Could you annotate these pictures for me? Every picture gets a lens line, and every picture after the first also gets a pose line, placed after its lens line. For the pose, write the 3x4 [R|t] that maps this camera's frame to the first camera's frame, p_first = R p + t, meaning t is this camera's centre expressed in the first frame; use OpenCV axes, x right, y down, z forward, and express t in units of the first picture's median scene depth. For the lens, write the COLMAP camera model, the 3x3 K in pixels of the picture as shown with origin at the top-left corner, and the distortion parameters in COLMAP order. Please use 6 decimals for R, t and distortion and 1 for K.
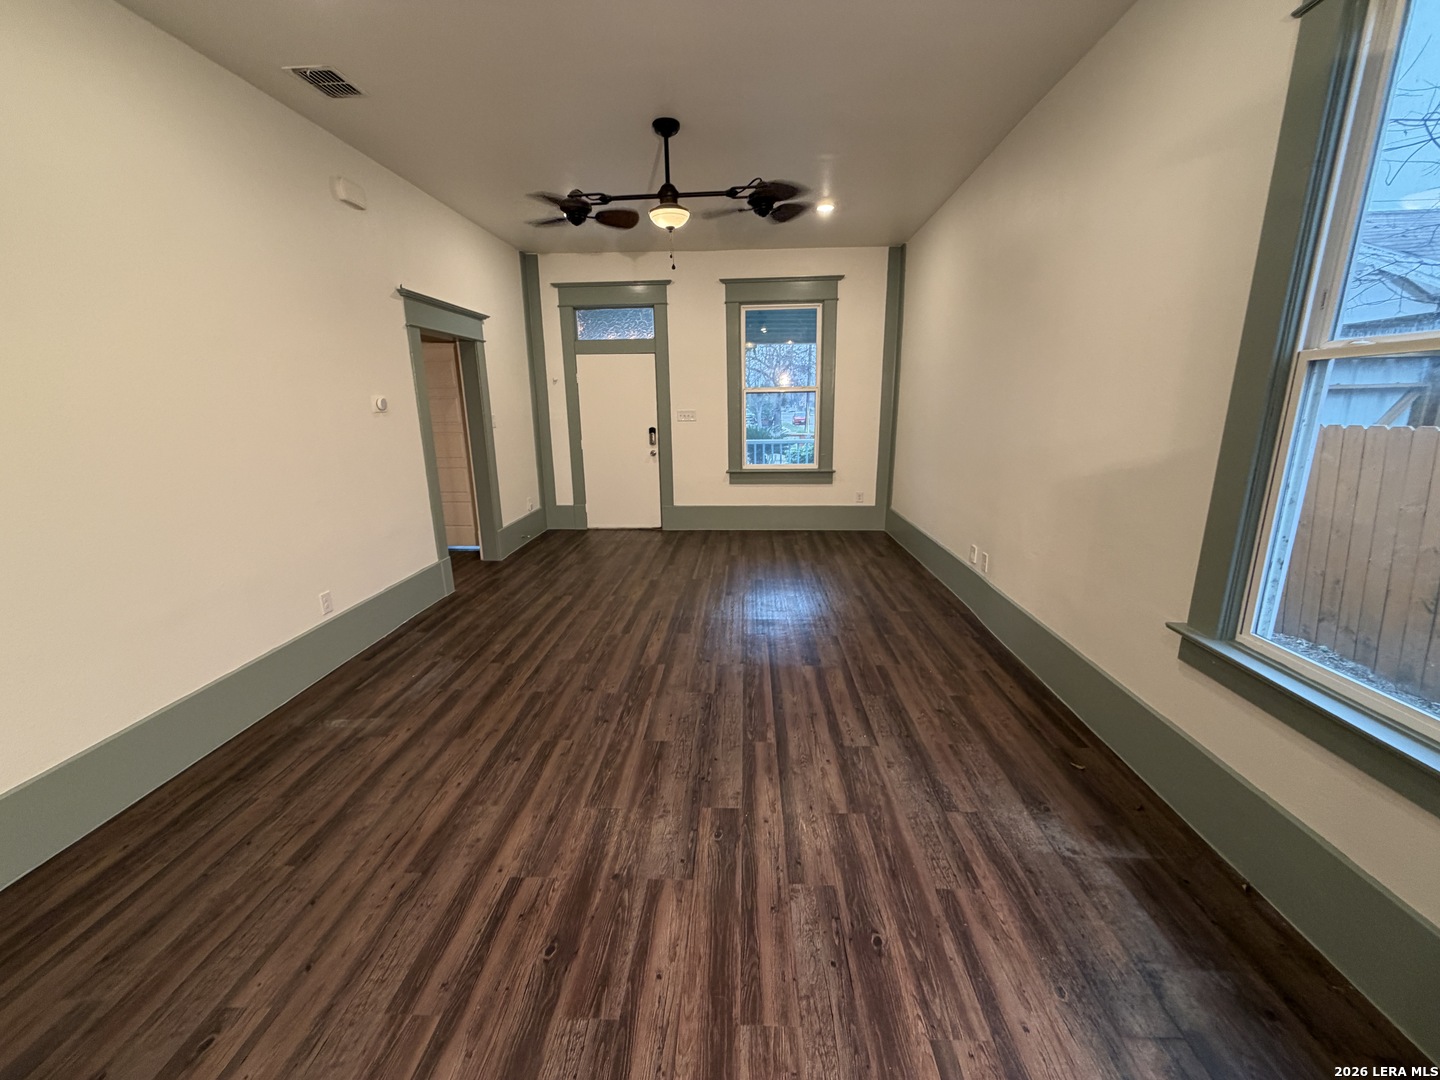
lens RADIAL K [[573.9, 0, 720.0], [0, 573.9, 540.0], [0, 0, 1]] dist [0.003248, 0.000564]
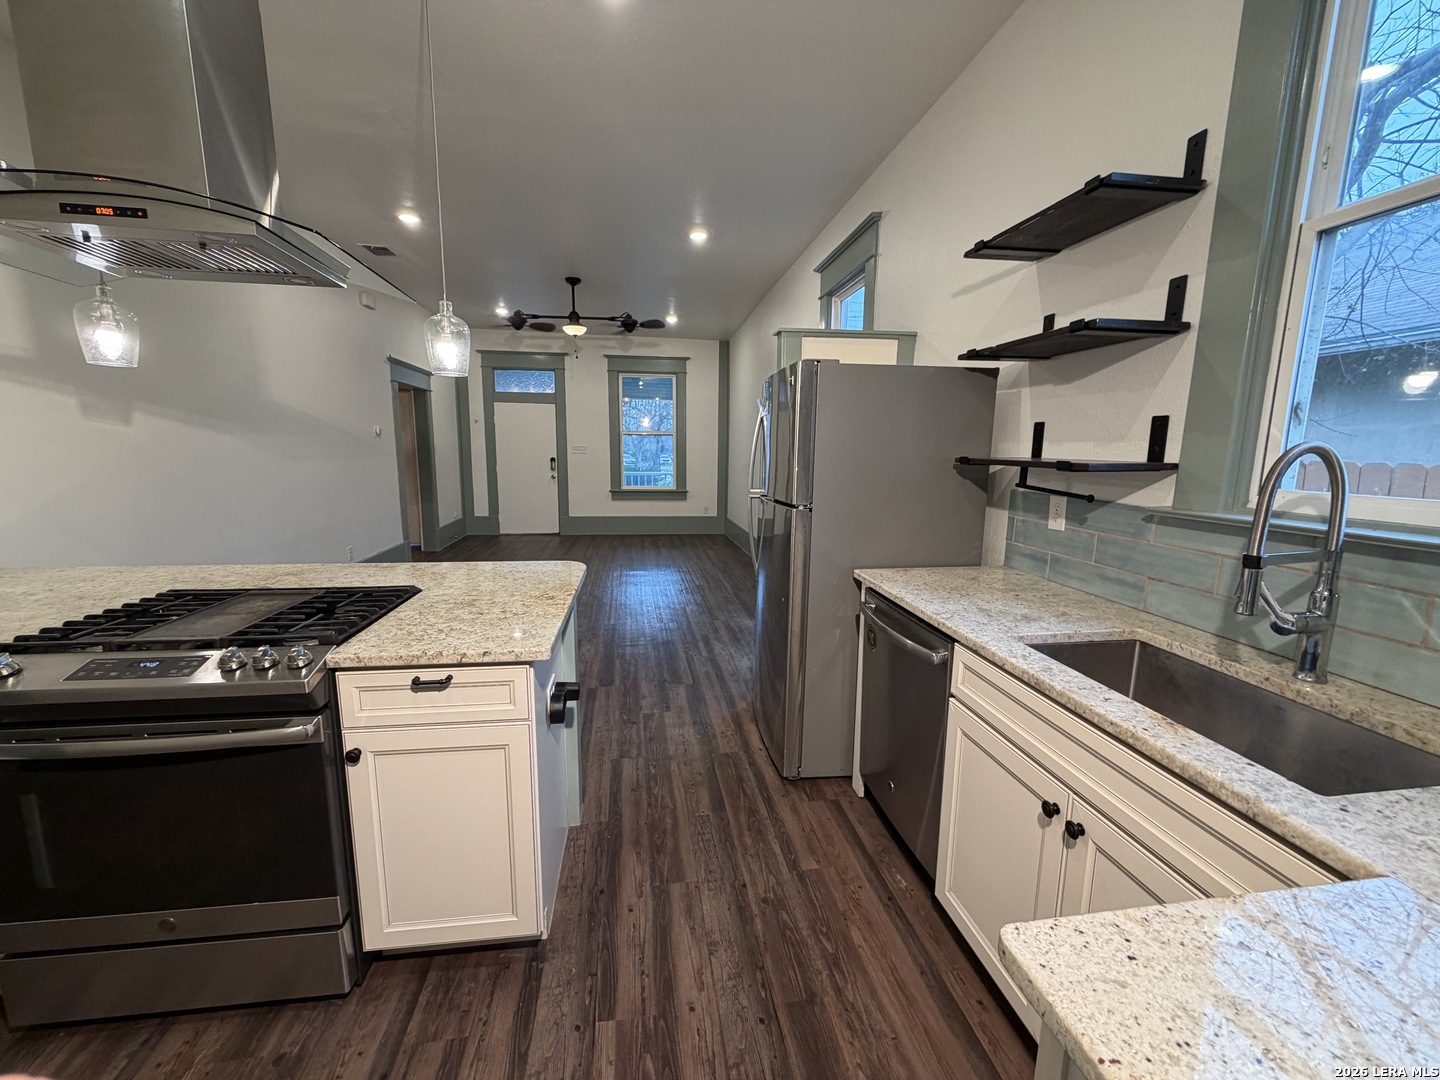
lens RADIAL K [[573.4, 0, 720.5], [0, 573.4, 537.8], [0, 0, 1]] dist [-0.000371, 0.000414]
pose [[0.979415, -0.005196, 0.201790, -0.008341], [0.022328, 0.996323, -0.082714, 0.171791], [-0.200618, 0.085517, 0.975930, -0.577273]]
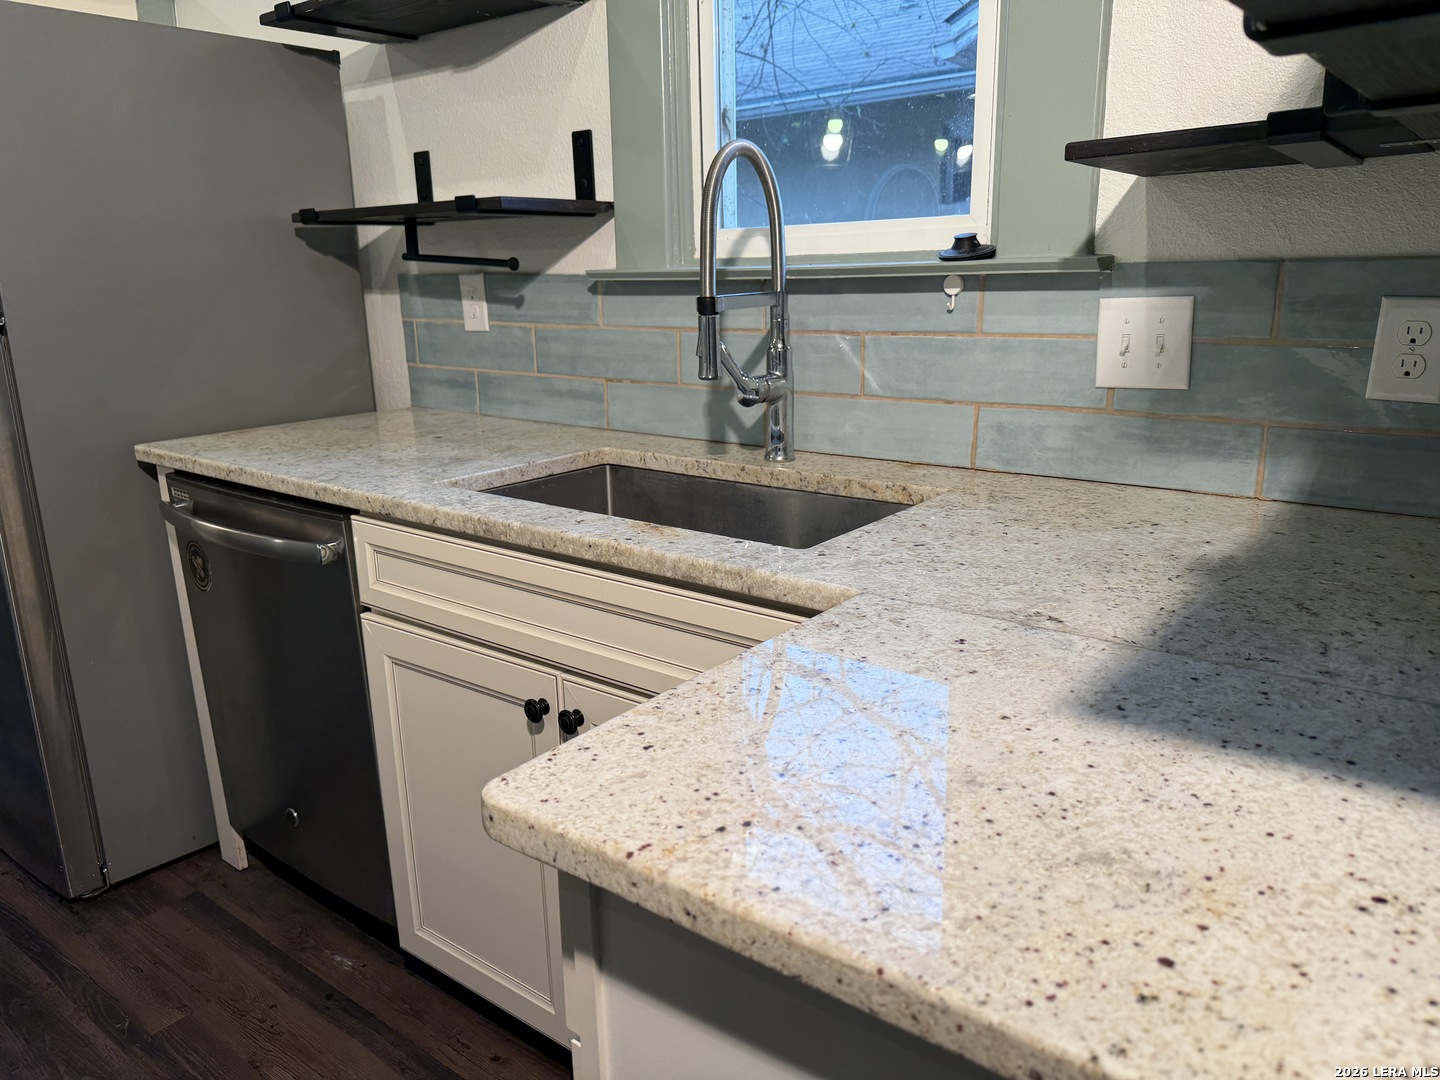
lens RADIAL K [[1002.5, 0, 719.0], [0, 1002.5, 545.6], [0, 0, 1]] dist [0.128262, -0.192572]
pose [[0.571320, -0.212491, 0.792742, -0.008293], [0.207776, 0.971885, 0.110767, 0.208378], [-0.793991, 0.101430, 0.599408, -0.572583]]
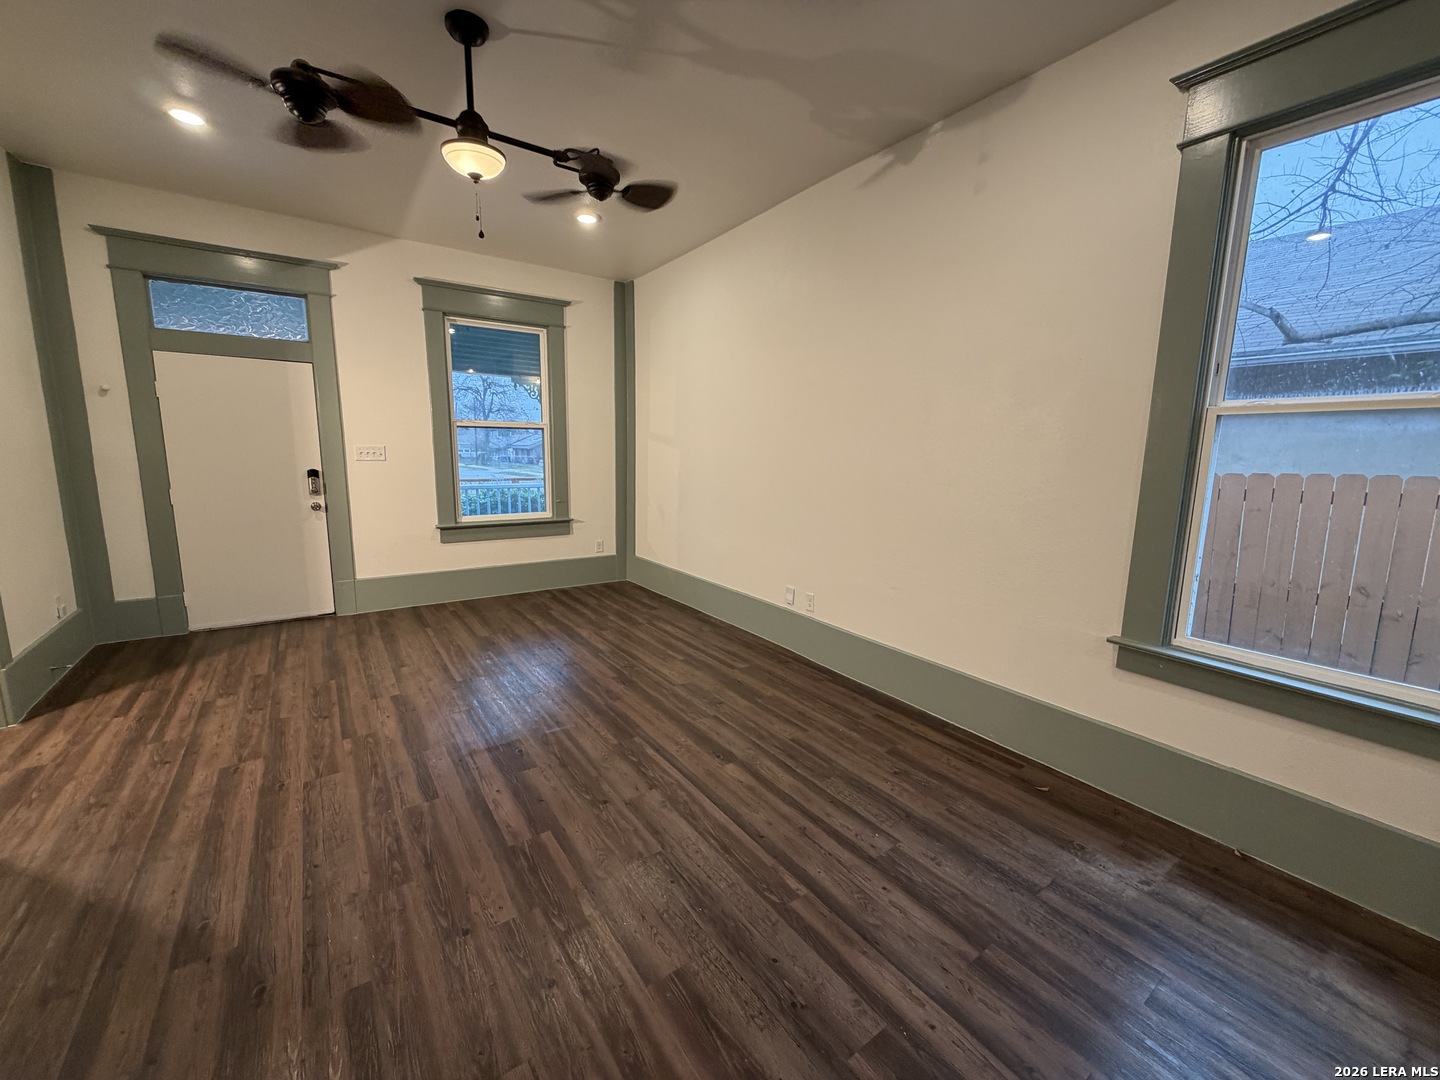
lens RADIAL K [[575.4, 0, 720.0], [0, 575.4, 540.0], [0, 0, 1]] dist [0.000808, 0.000230]
pose [[0.790200, -0.071474, 0.608667, -0.246838], [0.117876, 0.992357, -0.036503, -0.047161], [-0.601406, 0.100592, 0.792586, 0.269225]]
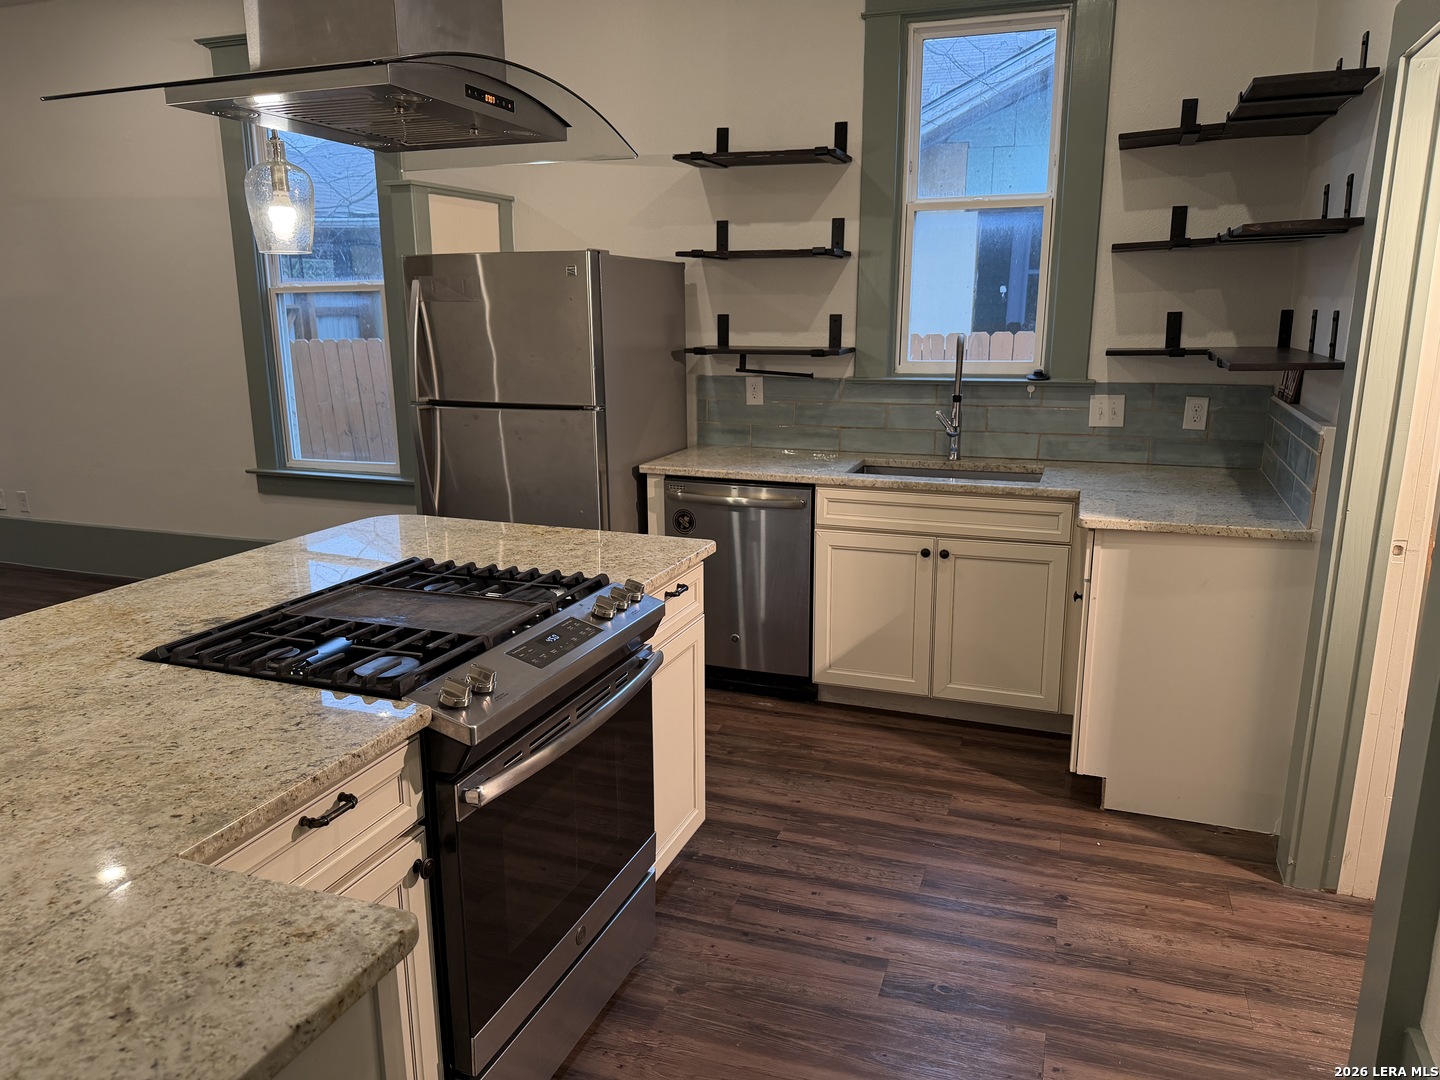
lens RADIAL K [[995.9, 0, 721.0], [0, 995.9, 538.9], [0, 0, 1]] dist [0.152153, -0.229246]
pose [[0.291731, -0.198930, 0.935585, -0.636576], [0.227464, 0.964502, 0.134151, 0.119062], [-0.929060, 0.173676, 0.326624, -0.445387]]
